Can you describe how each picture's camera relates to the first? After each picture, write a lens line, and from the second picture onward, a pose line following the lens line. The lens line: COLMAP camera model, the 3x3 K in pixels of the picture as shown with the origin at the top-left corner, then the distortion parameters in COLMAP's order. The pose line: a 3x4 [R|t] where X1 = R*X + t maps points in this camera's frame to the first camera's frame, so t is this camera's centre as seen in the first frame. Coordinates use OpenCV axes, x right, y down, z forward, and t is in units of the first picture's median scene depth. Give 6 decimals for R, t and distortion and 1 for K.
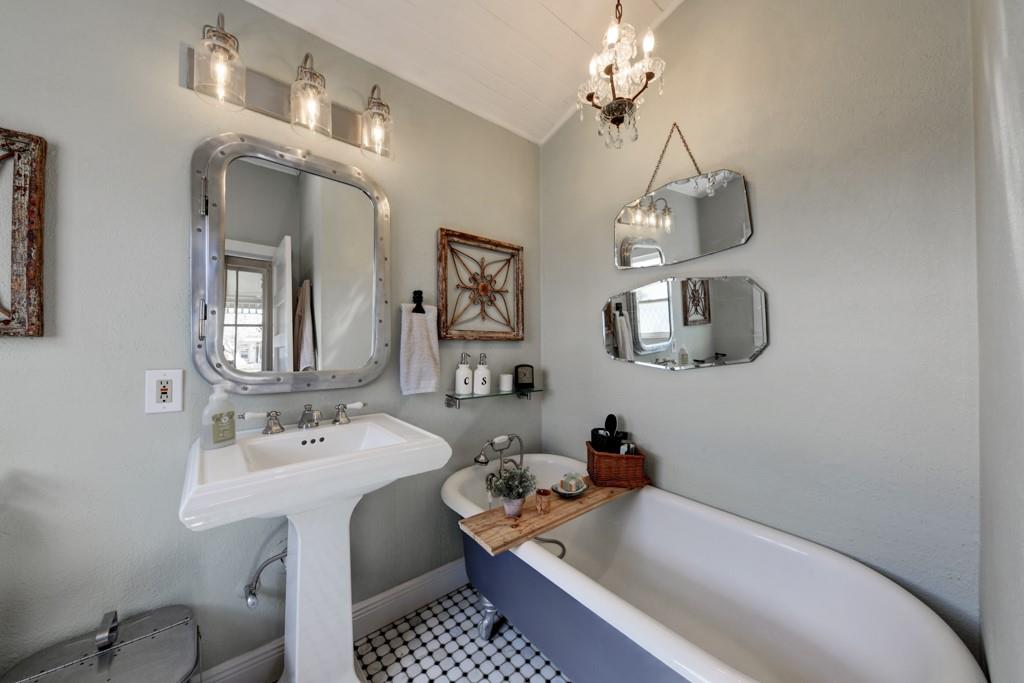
lens RADIAL K [[355.3, 0, 515.6], [0, 355.3, 346.2], [0, 0, 1]] dist [0.002485, -0.002085]
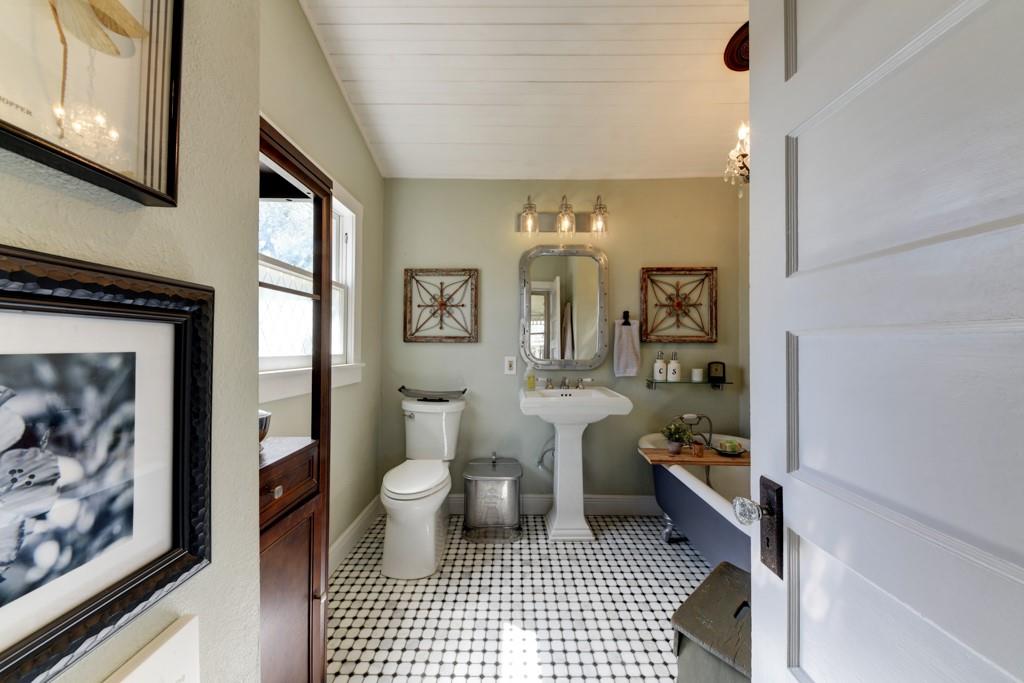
lens RADIAL K [[355.3, 0, 513.2], [0, 355.3, 344.8], [0, 0, 1]] dist [0.002485, -0.002085]
pose [[0.761768, -0.003985, -0.647837, 0.353108], [-0.003533, 0.999941, -0.010305, 0.009160], [0.647840, 0.010139, 0.761709, -0.504595]]
